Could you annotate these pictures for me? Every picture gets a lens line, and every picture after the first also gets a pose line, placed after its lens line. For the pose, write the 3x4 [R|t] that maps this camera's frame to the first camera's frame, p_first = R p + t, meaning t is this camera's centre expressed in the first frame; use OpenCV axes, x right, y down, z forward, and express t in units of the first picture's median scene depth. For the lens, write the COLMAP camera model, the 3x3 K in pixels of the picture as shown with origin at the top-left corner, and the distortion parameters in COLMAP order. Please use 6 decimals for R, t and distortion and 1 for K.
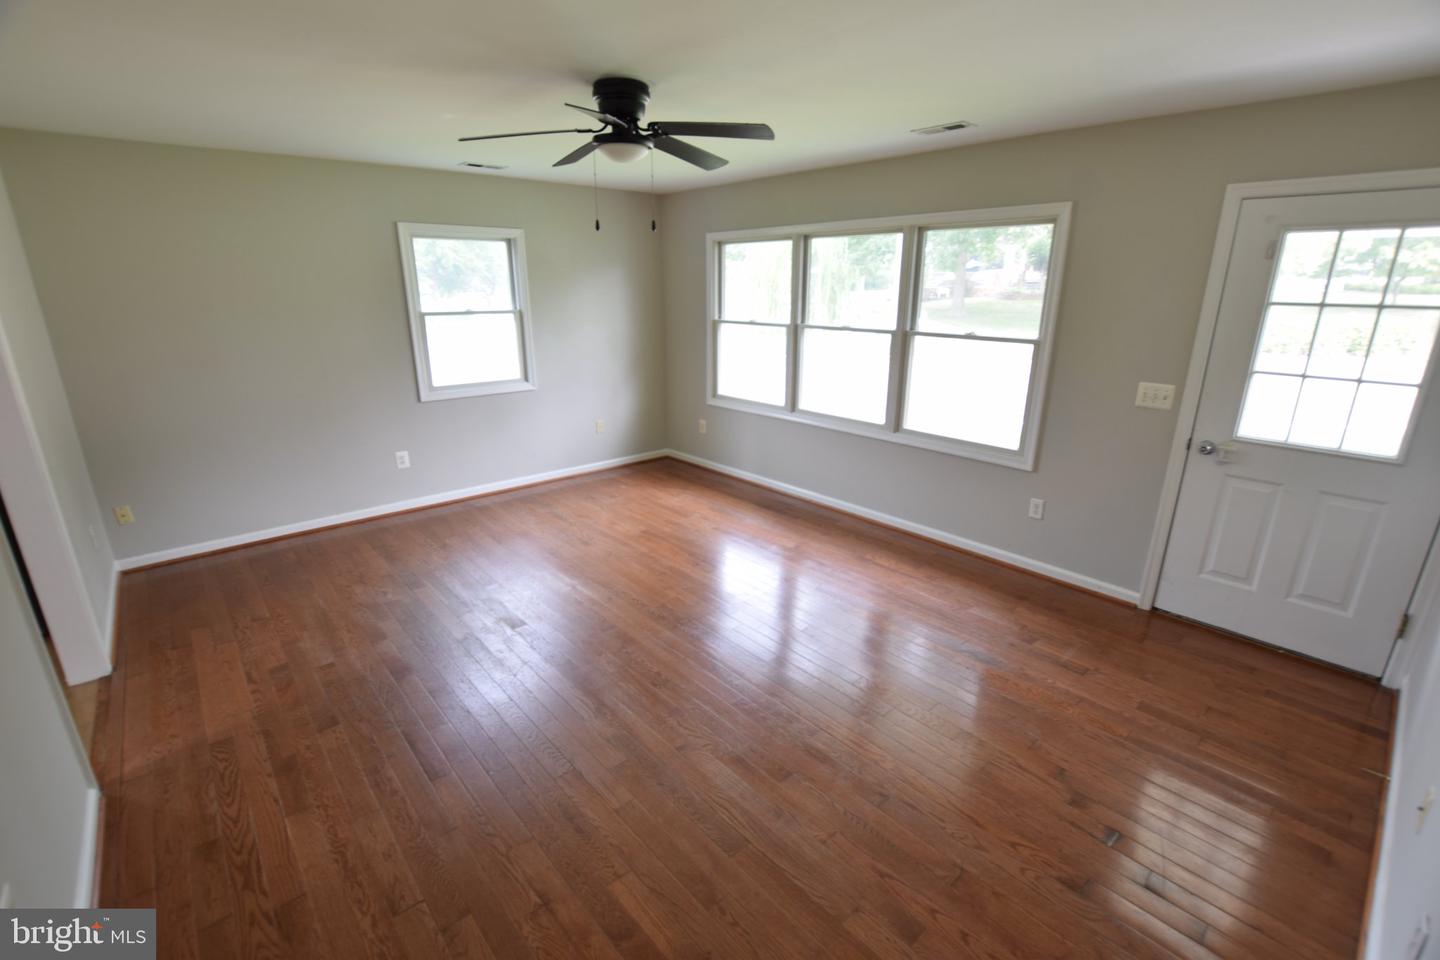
lens RADIAL K [[635.9, 0, 722.5], [0, 635.9, 484.3], [0, 0, 1]] dist [-0.036550, 0.007534]
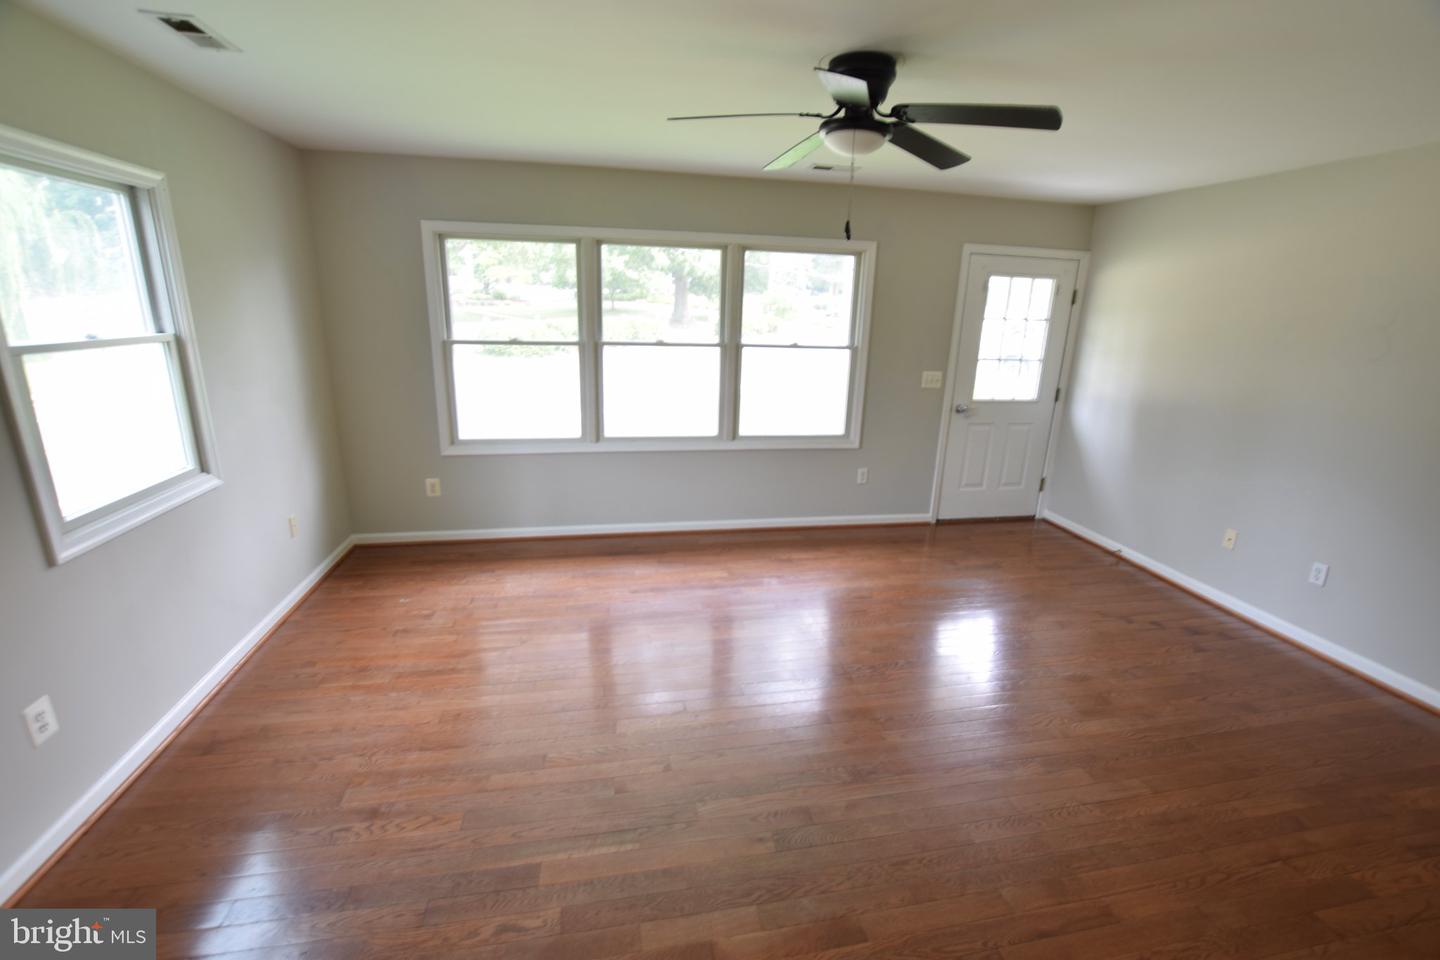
lens RADIAL K [[635.9, 0, 723.6], [0, 635.9, 486.7], [0, 0, 1]] dist [-0.036550, 0.007534]
pose [[0.508256, -0.225029, 0.831287, -0.625948], [0.230288, 0.965621, 0.120593, -0.139074], [-0.829845, 0.130143, 0.542605, 0.456684]]
